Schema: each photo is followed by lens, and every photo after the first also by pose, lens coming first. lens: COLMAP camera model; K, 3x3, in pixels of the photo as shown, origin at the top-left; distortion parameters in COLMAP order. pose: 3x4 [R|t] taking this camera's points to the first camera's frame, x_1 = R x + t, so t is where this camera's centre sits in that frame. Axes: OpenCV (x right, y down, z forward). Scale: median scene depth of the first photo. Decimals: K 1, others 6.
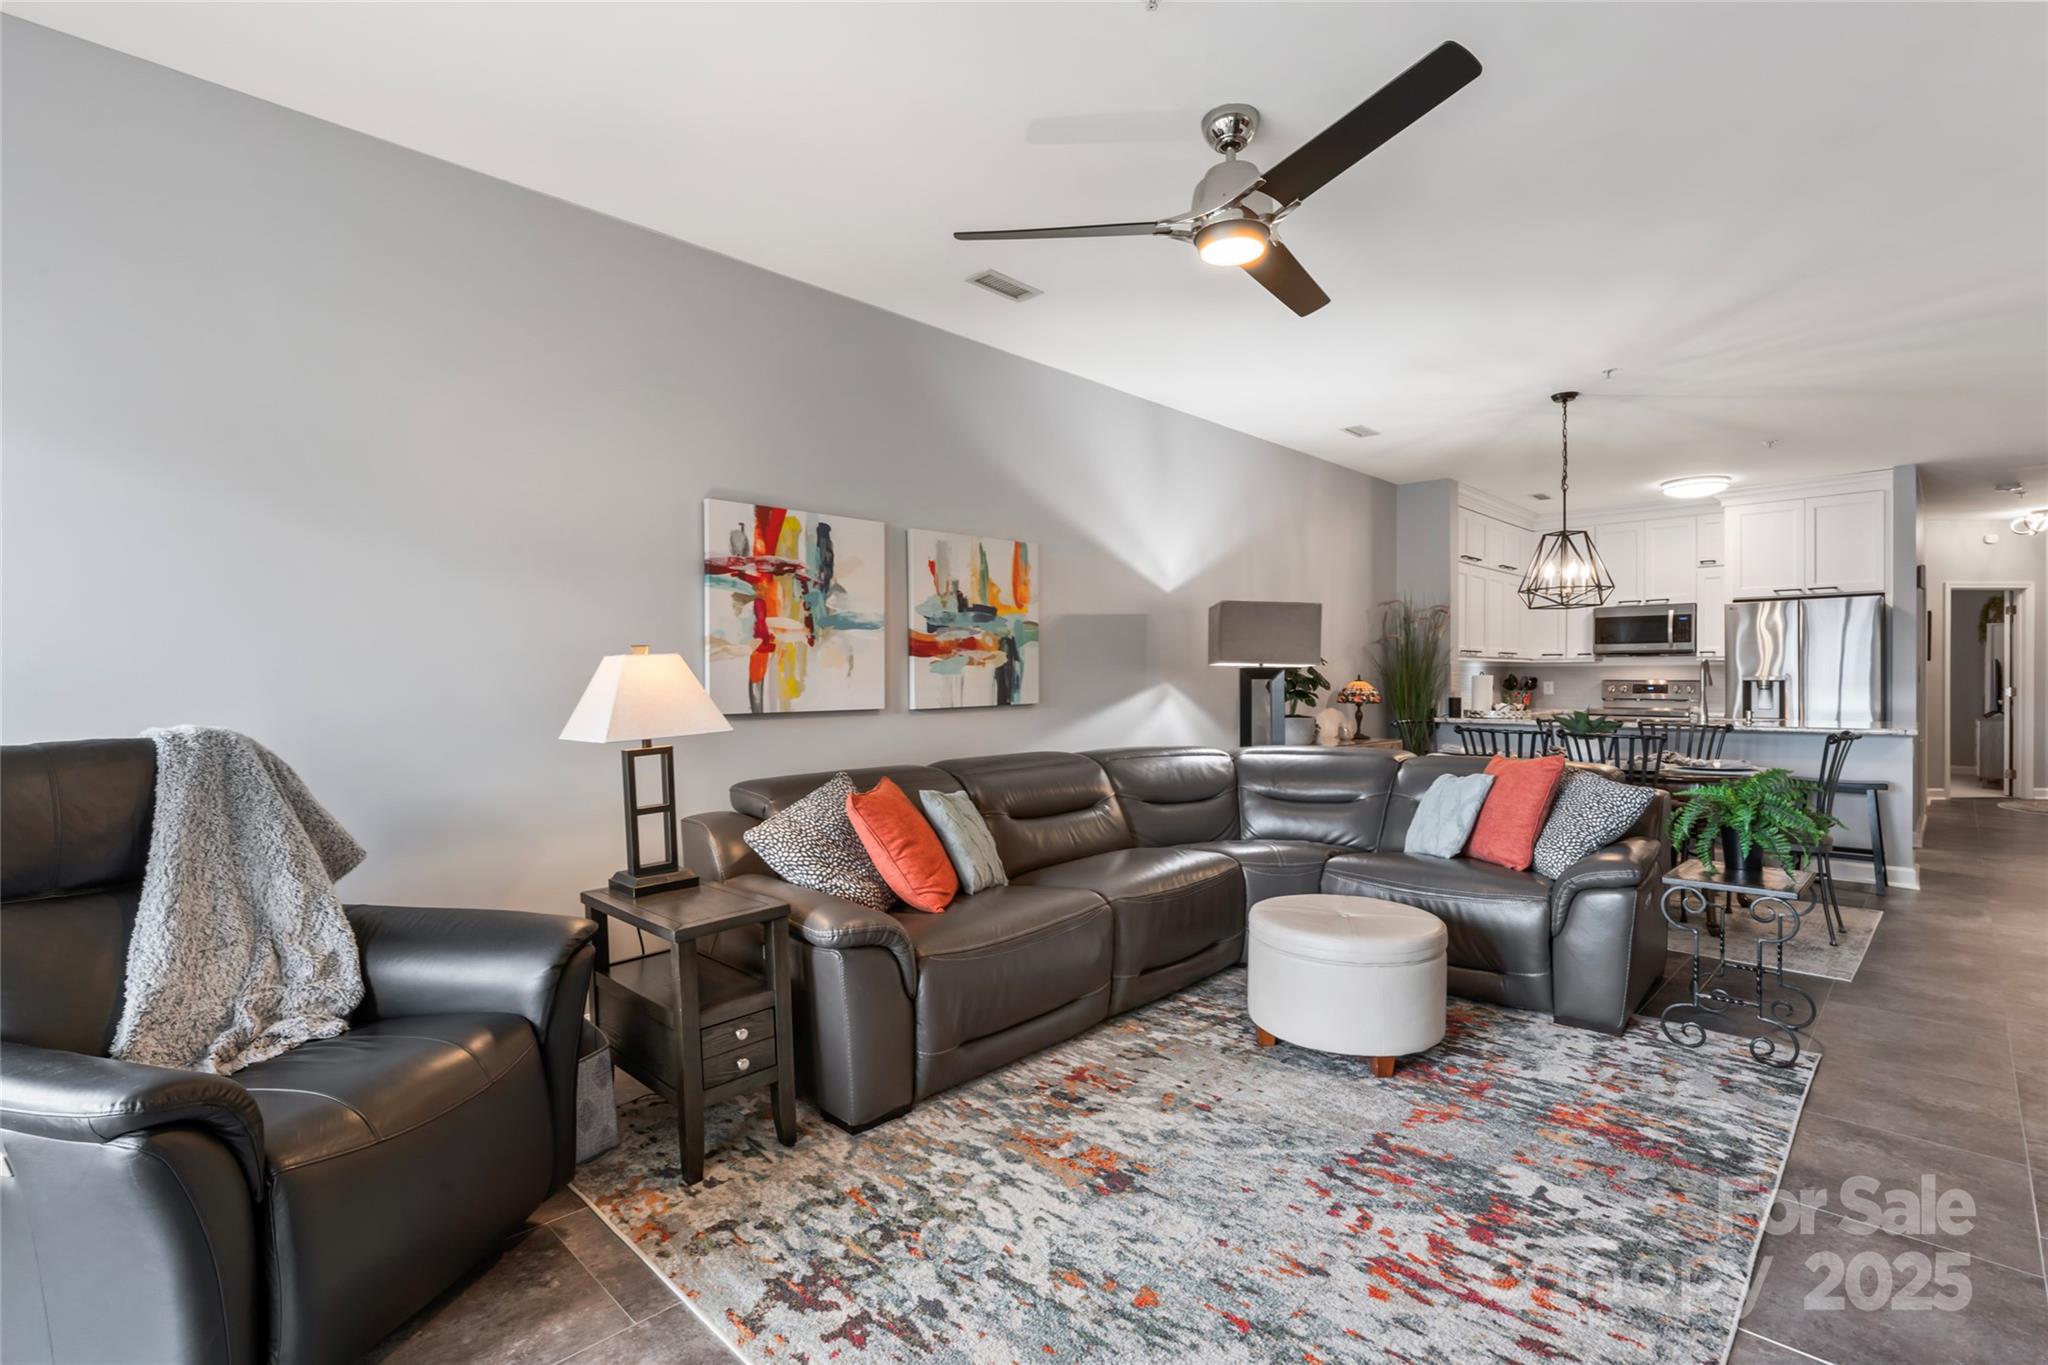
lens RADIAL K [[942.3, 0, 1027.0], [0, 942.3, 683.0], [0, 0, 1]] dist [0.000546, -0.000066]
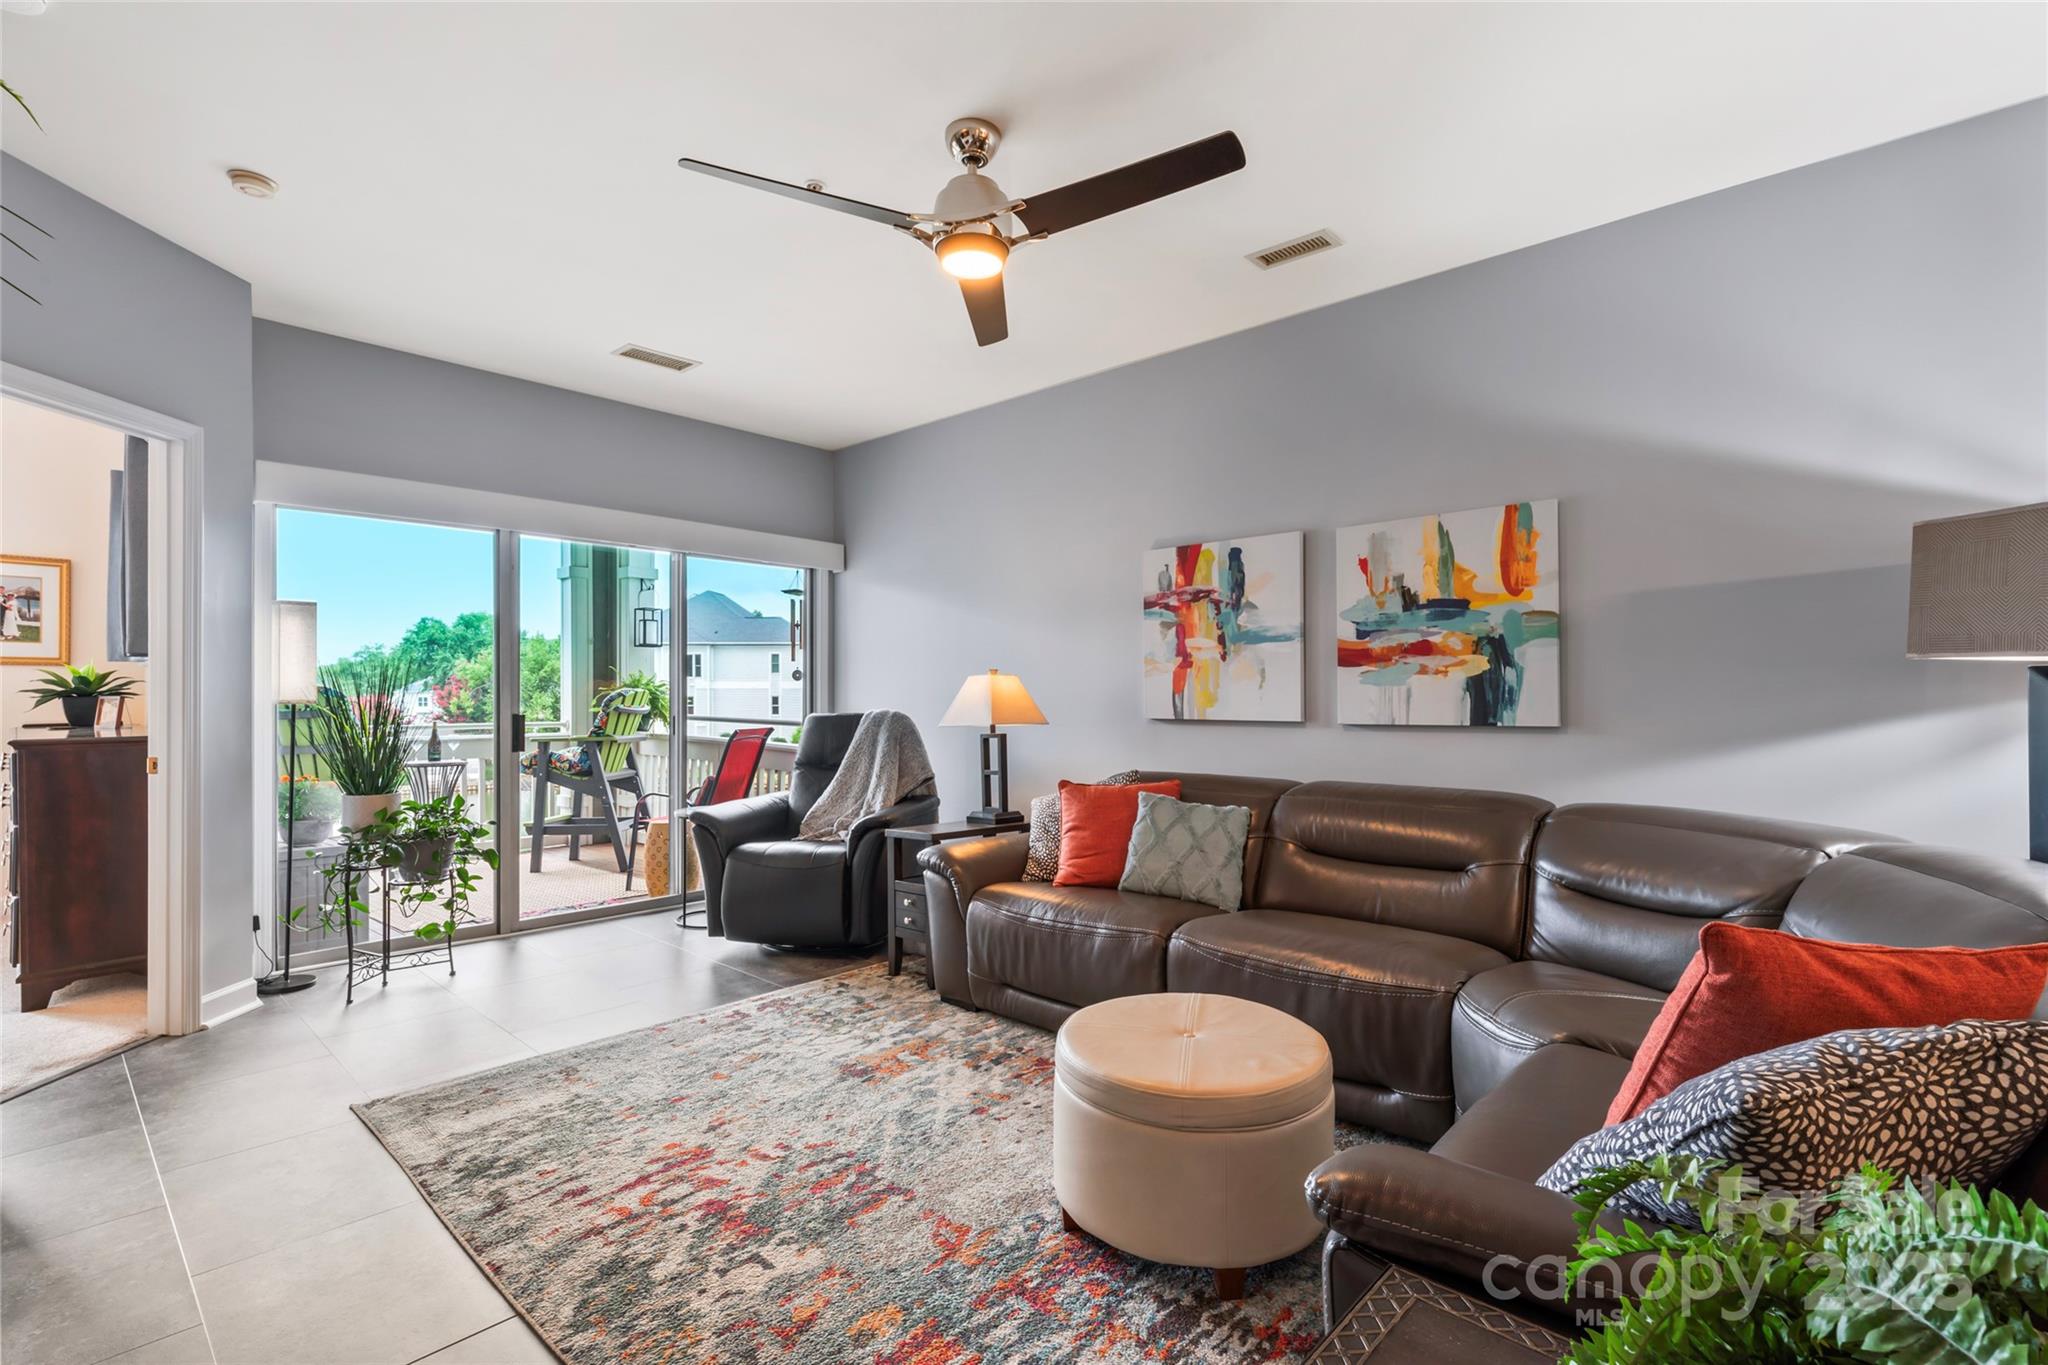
lens RADIAL K [[936.8, 0, 1022.4], [0, 936.8, 692.6], [0, 0, 1]] dist [-0.000328, -0.000216]
pose [[0.032339, 0.002958, -0.999473, 0.828452], [-0.006495, 0.999975, 0.002750, -0.003489], [0.999456, 0.006403, 0.032357, 0.697552]]
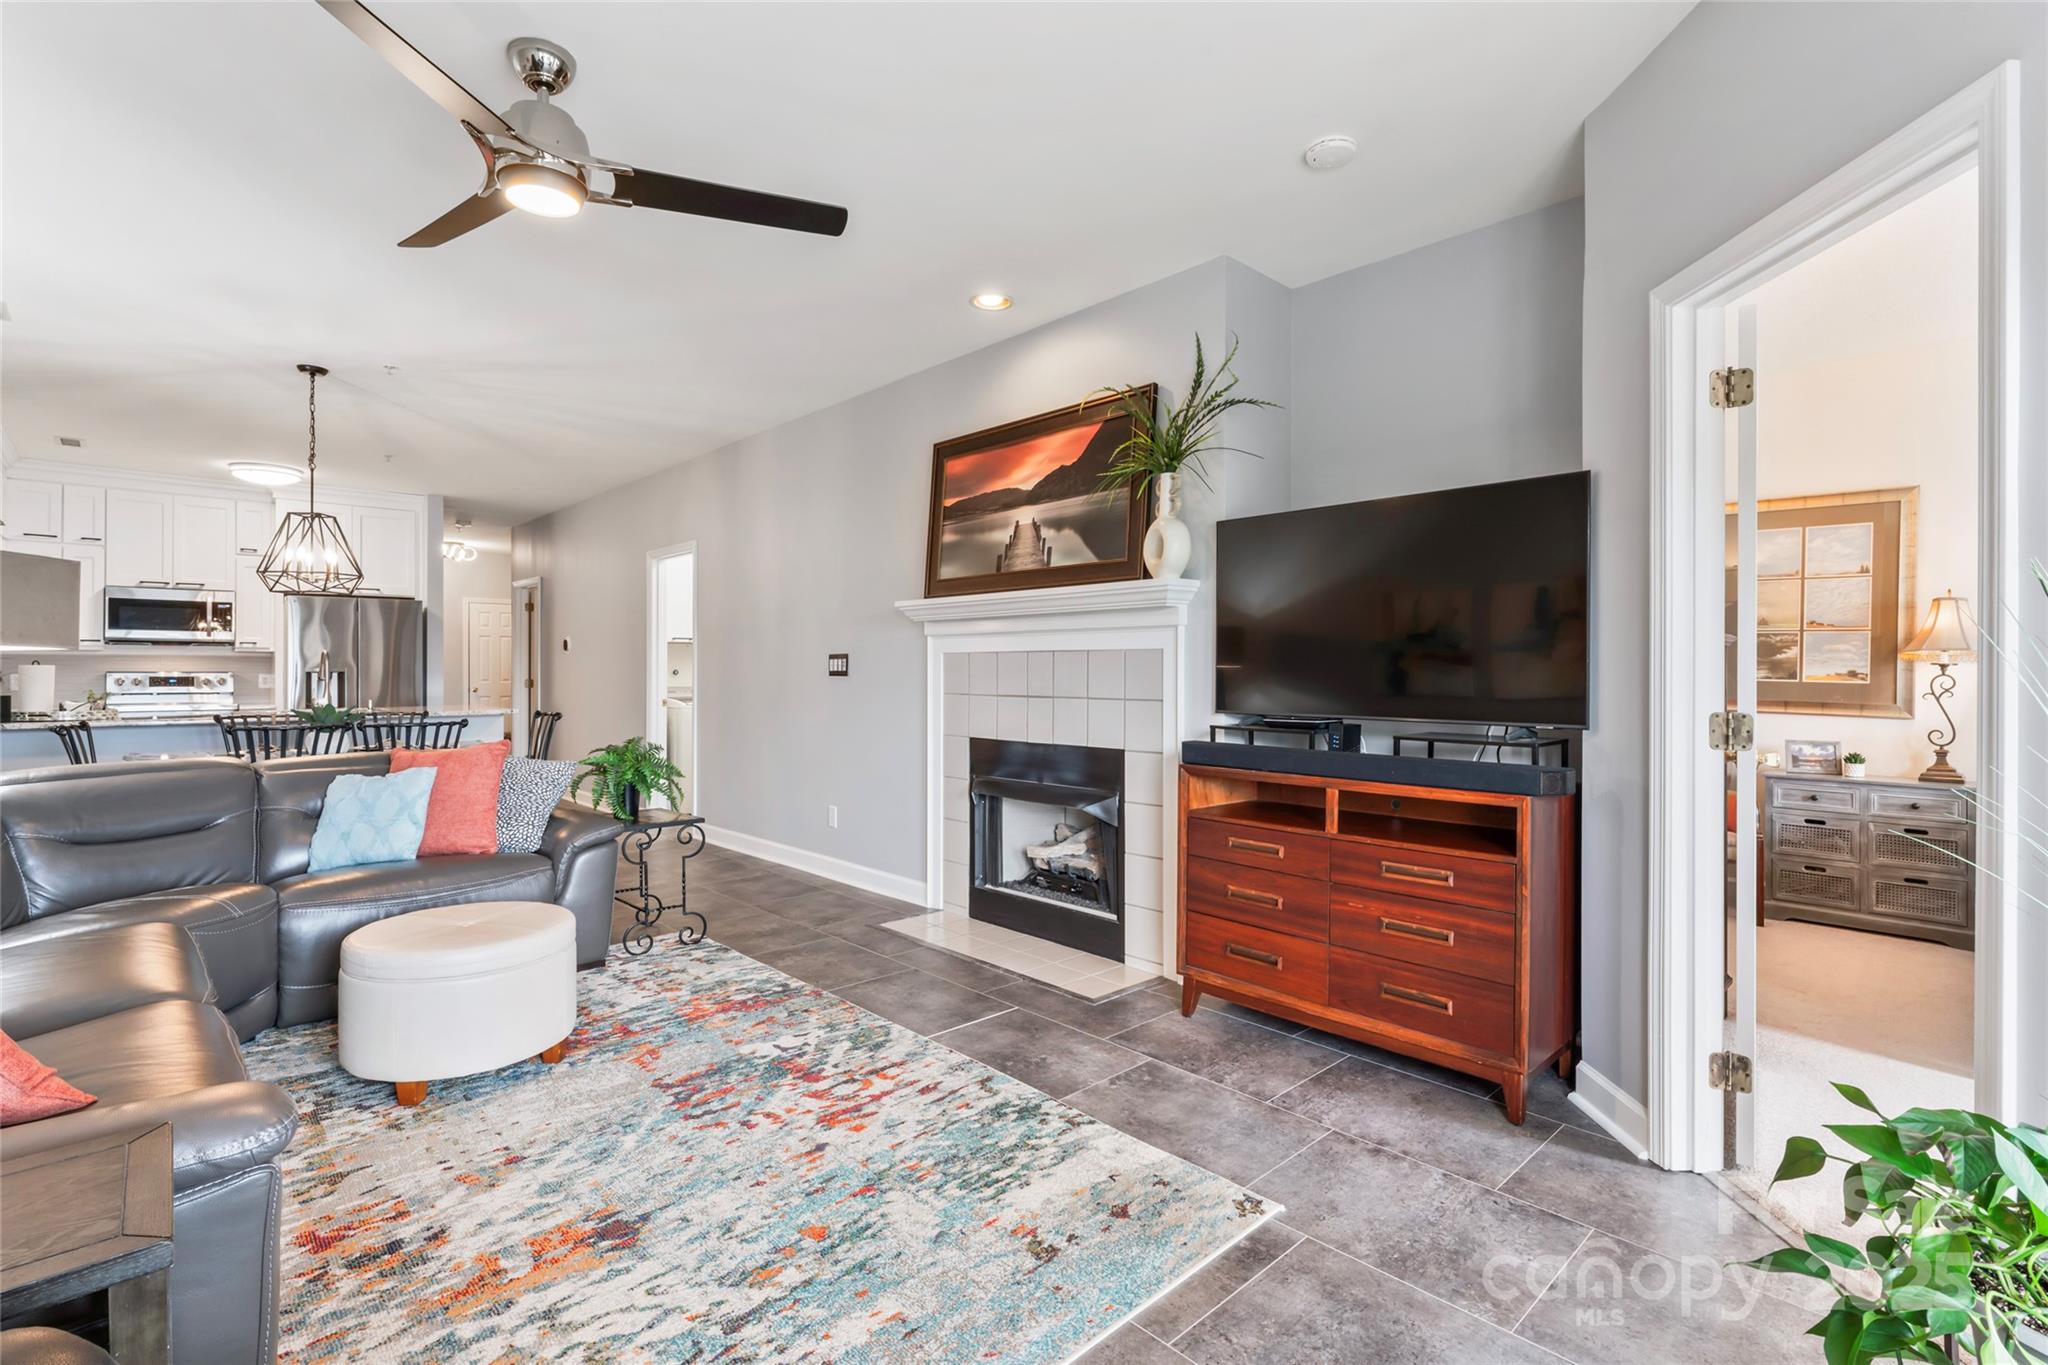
lens RADIAL K [[949.5, 0, 1022.1], [0, 949.5, 663.7], [0, 0, 1]] dist [0.000960, 0.000353]
pose [[0.042551, 0.008870, 0.999055, -0.464776], [0.003938, 0.999951, -0.009046, 0.001385], [-0.999087, 0.004319, 0.042514, 0.339643]]
